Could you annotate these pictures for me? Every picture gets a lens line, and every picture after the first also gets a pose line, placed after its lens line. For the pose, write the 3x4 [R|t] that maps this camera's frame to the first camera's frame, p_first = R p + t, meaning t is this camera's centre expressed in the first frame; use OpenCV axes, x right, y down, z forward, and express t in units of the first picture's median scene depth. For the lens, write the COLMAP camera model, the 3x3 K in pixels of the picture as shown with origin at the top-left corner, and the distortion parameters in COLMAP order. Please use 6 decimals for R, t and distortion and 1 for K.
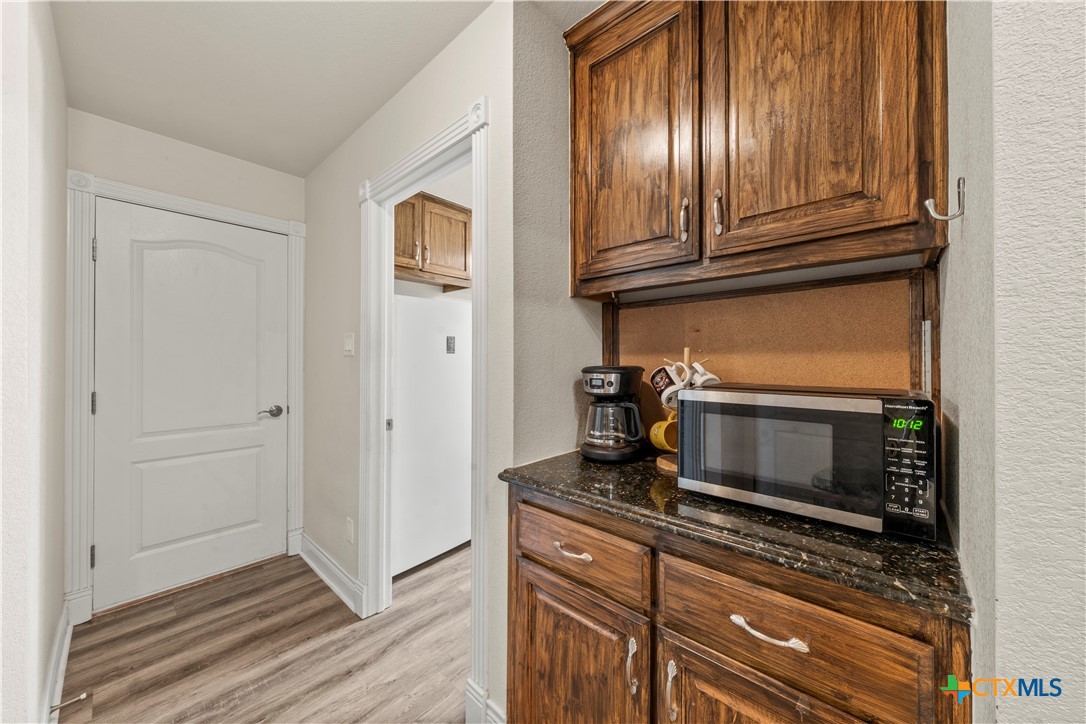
lens RADIAL K [[391.3, 0, 540.1], [0, 391.3, 359.3], [0, 0, 1]] dist [0.000006, 0.000000]
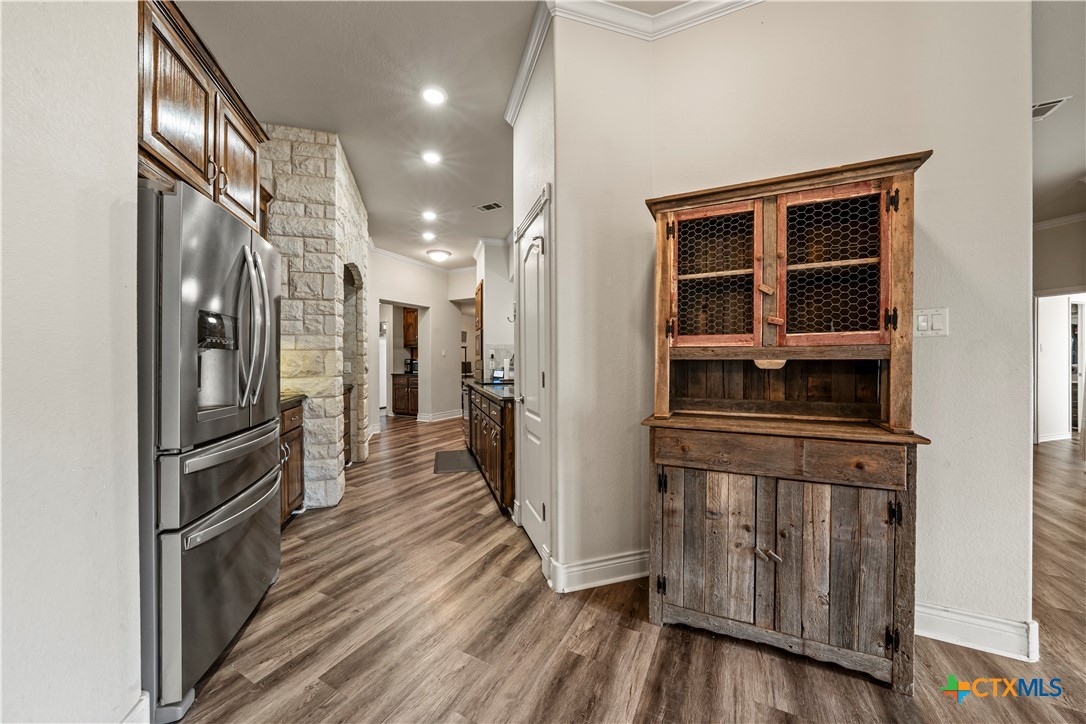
lens RADIAL K [[374.8, 0, 544.2], [0, 374.8, 361.9], [0, 0, 1]] dist [-0.016682, -0.000086]
pose [[0.970476, 0.000918, 0.241198, 0.821829], [-0.001878, 0.999991, 0.003752, 0.042254], [-0.241192, -0.004094, 0.970469, -5.309966]]
